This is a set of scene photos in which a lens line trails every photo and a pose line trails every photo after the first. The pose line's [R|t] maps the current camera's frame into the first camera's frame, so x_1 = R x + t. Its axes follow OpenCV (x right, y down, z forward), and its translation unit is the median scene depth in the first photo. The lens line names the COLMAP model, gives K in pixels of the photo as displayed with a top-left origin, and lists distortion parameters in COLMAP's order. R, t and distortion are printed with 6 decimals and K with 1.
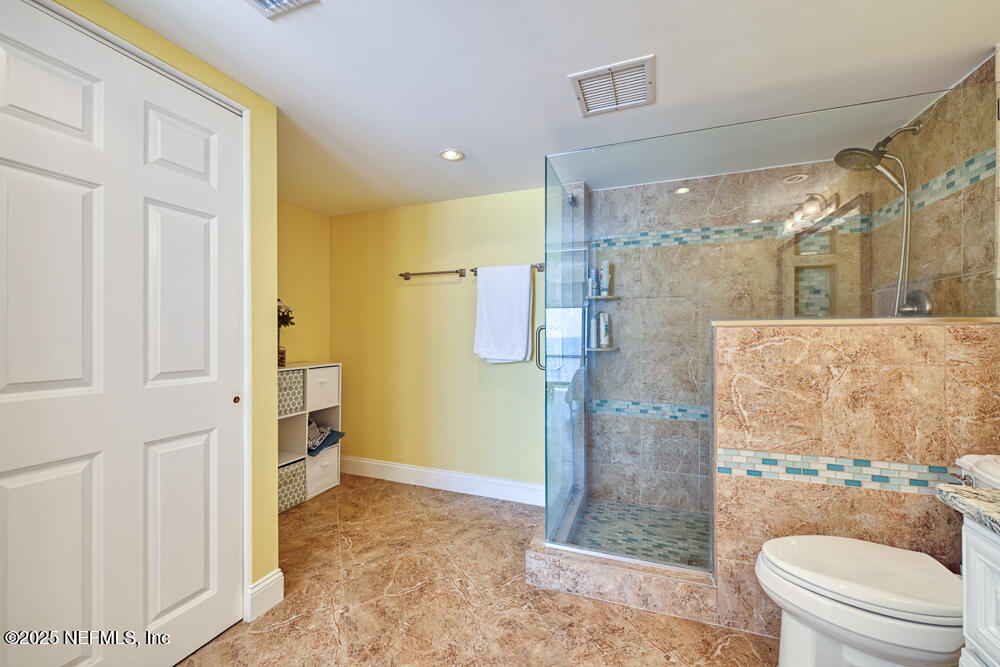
lens RADIAL K [[394.0, 0, 501.5], [0, 394.0, 334.5], [0, 0, 1]] dist [-0.000579, -0.000218]
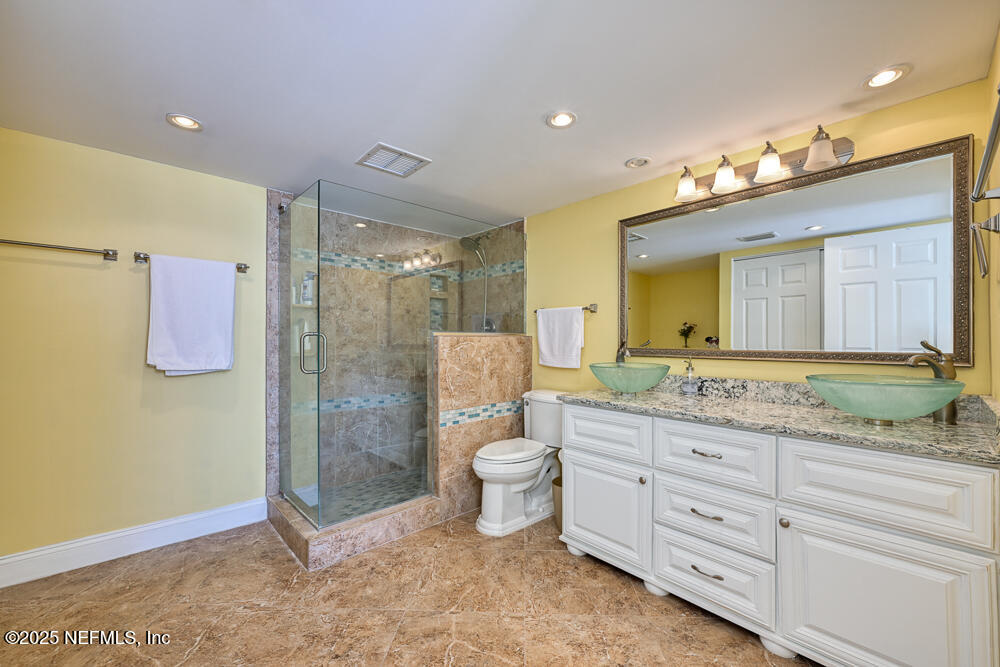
lens RADIAL K [[394.0, 0, 518.9], [0, 394.0, 338.3], [0, 0, 1]] dist [-0.000579, -0.000218]
pose [[0.424648, 0.006606, 0.905334, -0.692864], [-0.002596, 0.999978, -0.006079, -0.001649], [-0.905355, 0.000232, 0.424656, 0.027006]]
